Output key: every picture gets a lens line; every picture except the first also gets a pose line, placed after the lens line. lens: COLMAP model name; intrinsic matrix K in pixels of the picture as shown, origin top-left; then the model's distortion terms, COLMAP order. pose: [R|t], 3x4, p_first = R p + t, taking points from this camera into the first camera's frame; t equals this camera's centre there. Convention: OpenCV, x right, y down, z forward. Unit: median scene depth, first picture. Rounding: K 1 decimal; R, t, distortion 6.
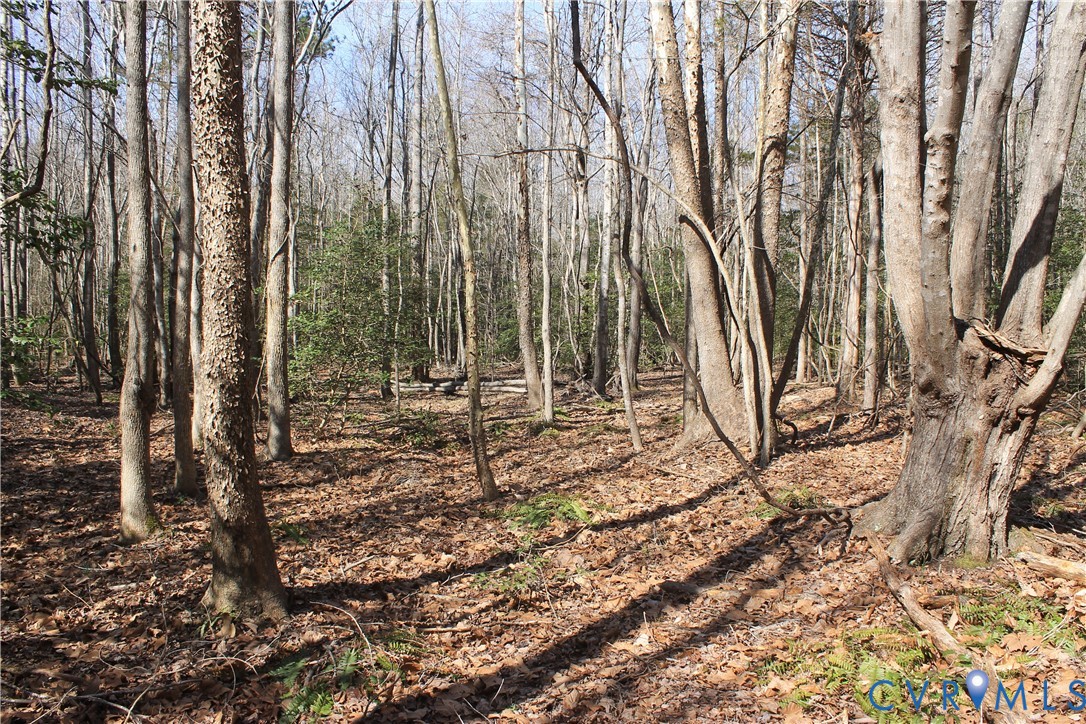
lens RADIAL K [[907.3, 0, 543.0], [0, 907.3, 363.2], [0, 0, 1]] dist [-0.104967, 0.000250]
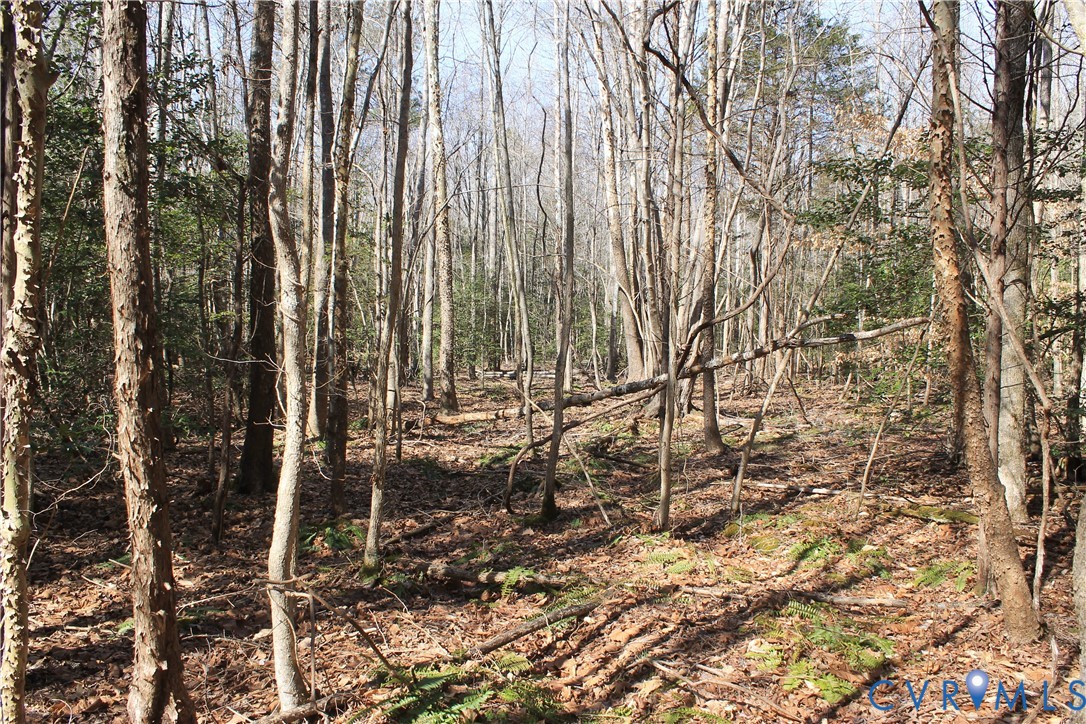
lens RADIAL K [[907.3, 0, 543.0], [0, 907.3, 361.3], [0, 0, 1]] dist [-0.104967, 0.000250]
pose [[0.996899, 0.018123, -0.076575, 0.071867], [-0.018585, 0.999813, -0.005328, 0.013134], [0.076464, 0.006734, 0.997050, -0.589553]]
